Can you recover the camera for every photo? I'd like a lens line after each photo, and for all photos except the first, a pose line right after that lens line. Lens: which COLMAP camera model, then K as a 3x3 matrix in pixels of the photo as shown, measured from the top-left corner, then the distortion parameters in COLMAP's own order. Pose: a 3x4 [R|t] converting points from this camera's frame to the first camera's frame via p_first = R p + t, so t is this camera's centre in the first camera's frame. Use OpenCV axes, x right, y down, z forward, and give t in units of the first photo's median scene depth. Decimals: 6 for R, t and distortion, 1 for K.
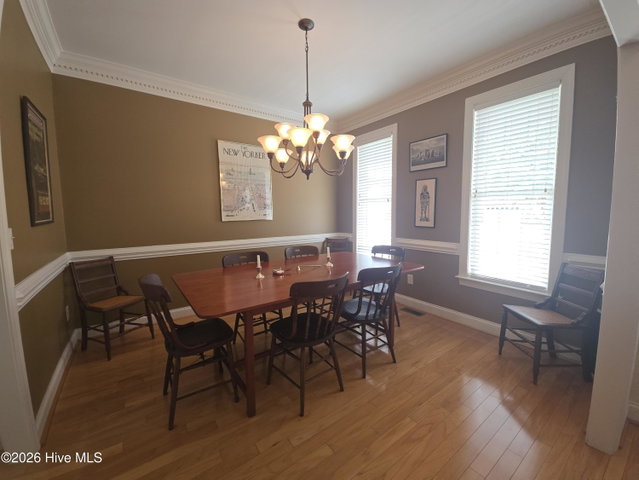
lens RADIAL K [[260.4, 0, 318.0], [0, 260.4, 238.3], [0, 0, 1]] dist [0.002210, -0.003183]
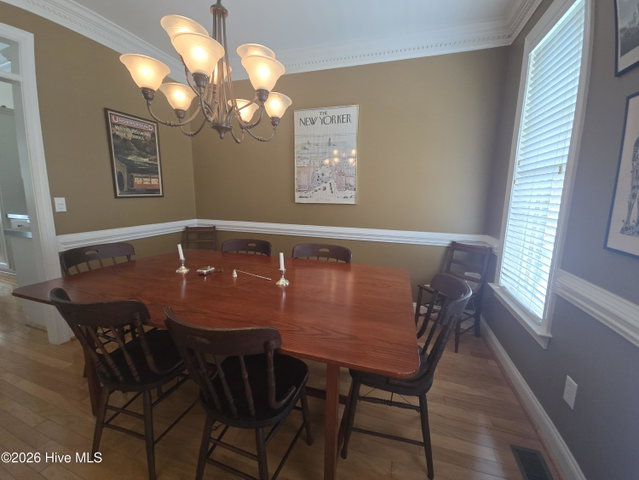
lens RADIAL K [[260.4, 0, 320.0], [0, 260.4, 235.4], [0, 0, 1]] dist [0.002210, -0.003183]
pose [[0.598368, 0.146872, -0.787645, 0.402591], [-0.104698, 0.988959, 0.104872, -0.056436], [0.794351, 0.019713, 0.607139, 0.511971]]
